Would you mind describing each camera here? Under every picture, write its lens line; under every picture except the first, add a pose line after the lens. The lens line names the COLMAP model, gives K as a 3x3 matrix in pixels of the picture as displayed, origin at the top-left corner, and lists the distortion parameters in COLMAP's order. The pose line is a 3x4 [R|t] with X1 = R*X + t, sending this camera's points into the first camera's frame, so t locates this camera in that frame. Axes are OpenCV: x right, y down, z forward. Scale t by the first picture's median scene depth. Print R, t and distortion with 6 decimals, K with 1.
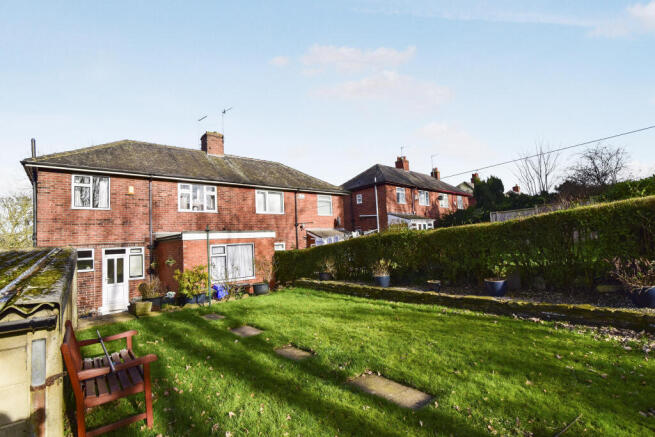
lens RADIAL K [[312.0, 0, 323.7], [0, 312.0, 217.0], [0, 0, 1]] dist [-0.002111, -0.000553]
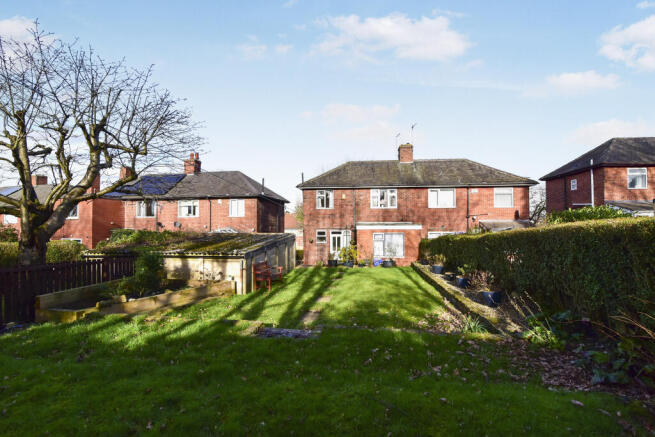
lens RADIAL K [[312.0, 0, 331.1], [0, 312.0, 219.6], [0, 0, 1]] dist [-0.002111, -0.000553]
pose [[0.686489, 0.033953, -0.726347, 0.467913], [0.030317, 0.996704, 0.075244, -0.076473], [0.726507, -0.073675, 0.683197, -0.170838]]
